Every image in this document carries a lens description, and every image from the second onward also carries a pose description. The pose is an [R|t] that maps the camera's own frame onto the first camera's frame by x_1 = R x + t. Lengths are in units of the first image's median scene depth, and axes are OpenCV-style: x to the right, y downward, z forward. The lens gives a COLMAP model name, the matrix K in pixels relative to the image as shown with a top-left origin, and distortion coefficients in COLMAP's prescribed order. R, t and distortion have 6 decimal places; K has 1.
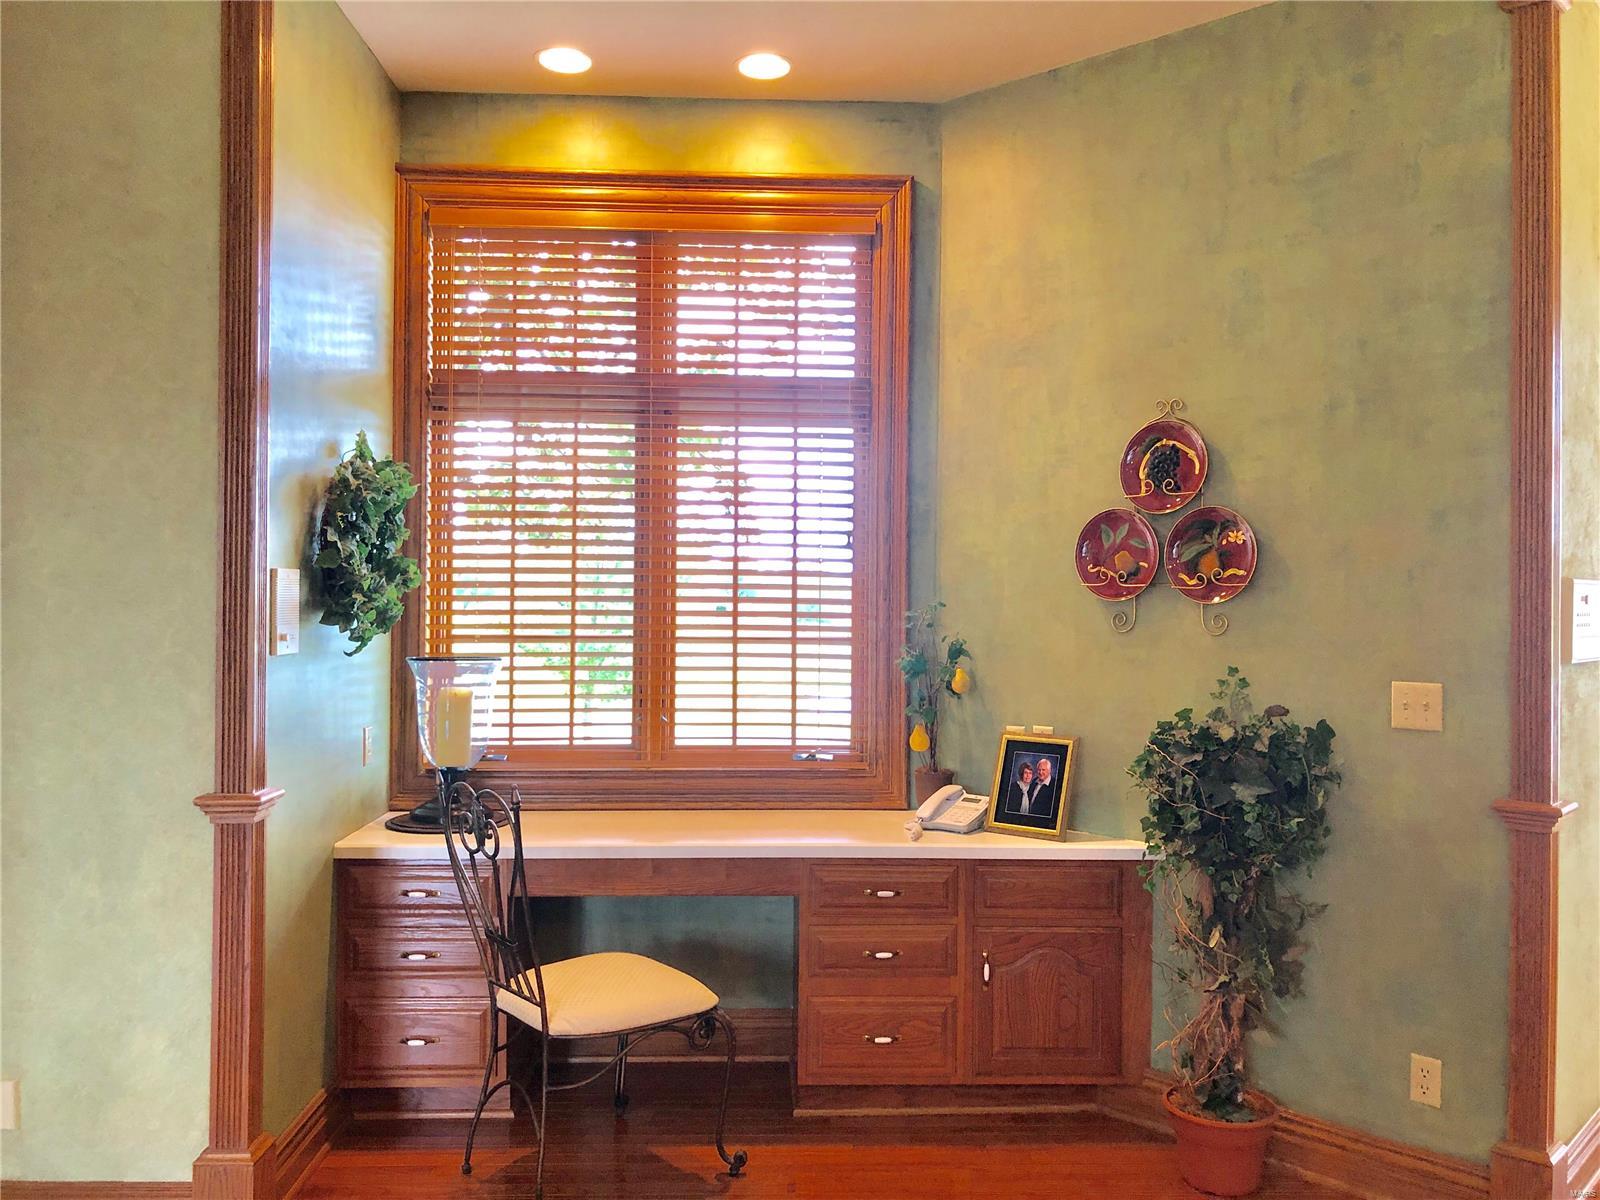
lens RADIAL K [[1312.7, 0, 807.6], [0, 1312.7, 573.0], [0, 0, 1]] dist [0.030875, -0.037107]
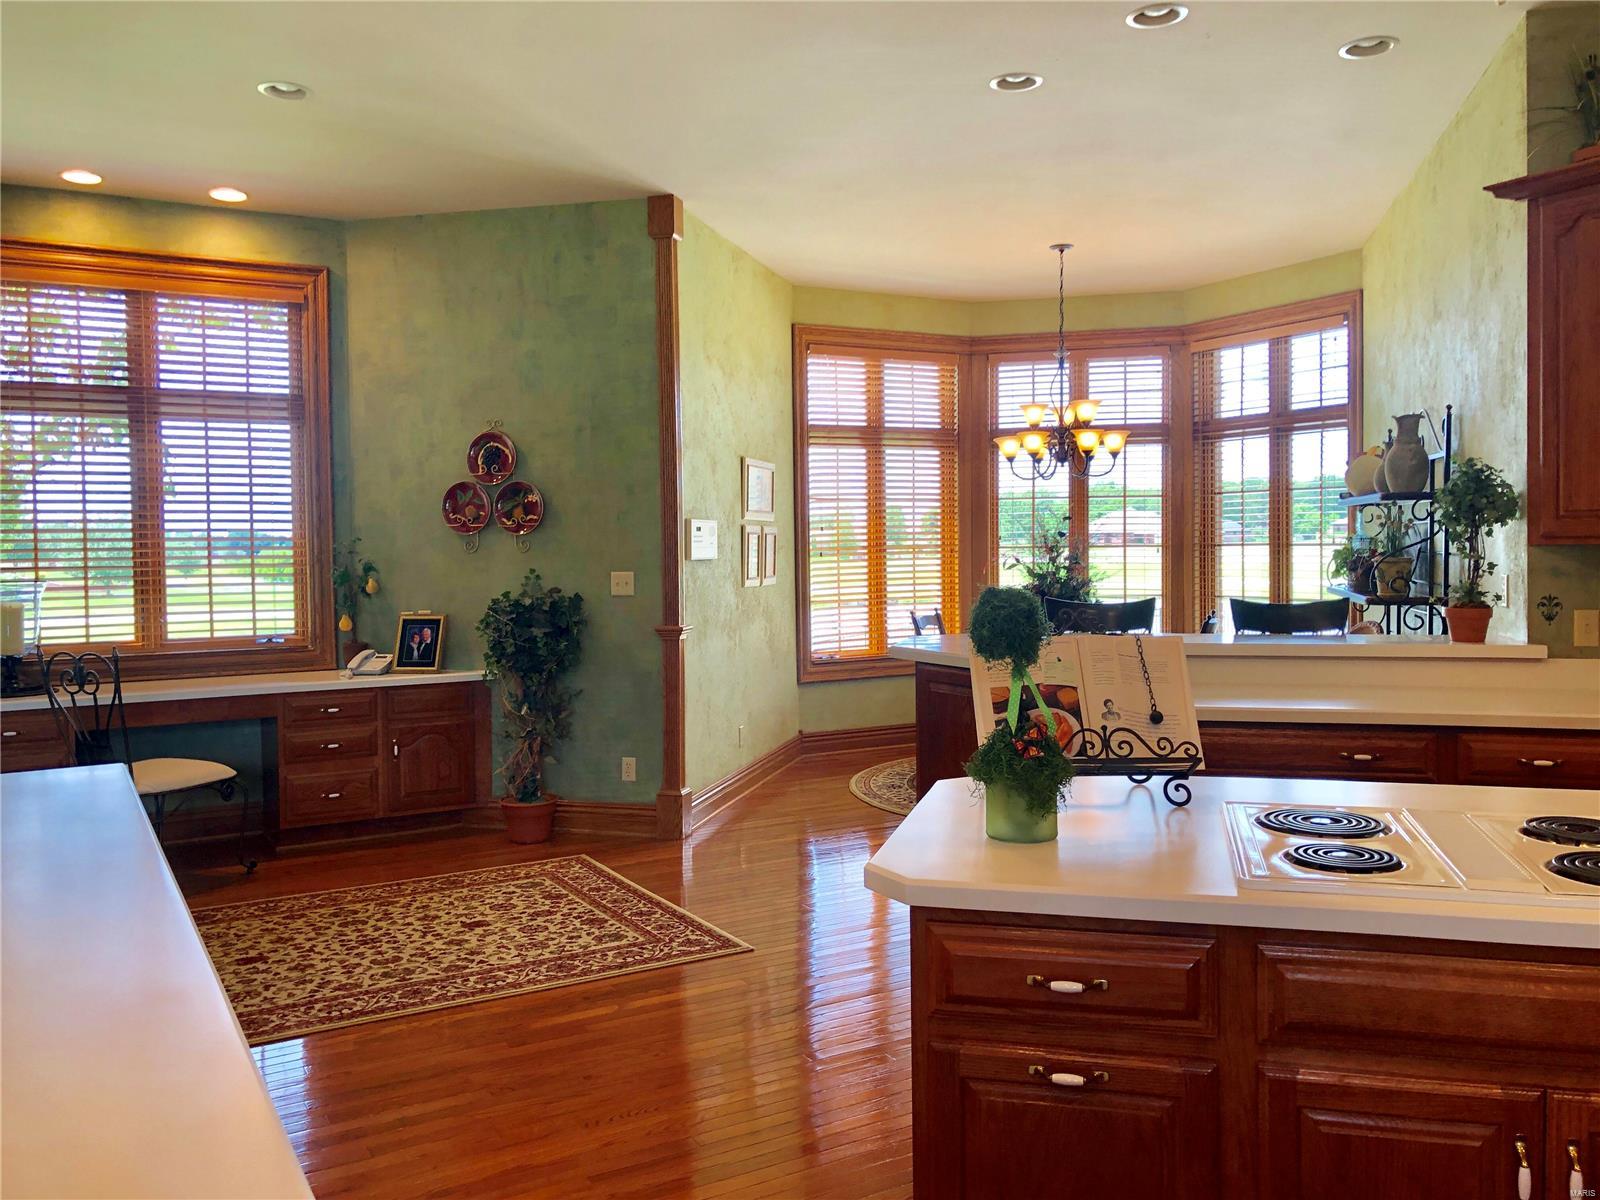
lens RADIAL K [[1302.8, 0, 806.5], [0, 1302.8, 589.8], [0, 0, 1]] dist [0.072877, -0.106469]
pose [[0.882218, -0.036401, 0.469431, -0.183864], [0.012044, 0.998425, 0.054787, 0.004999], [-0.470687, -0.042680, 0.881268, -0.738225]]
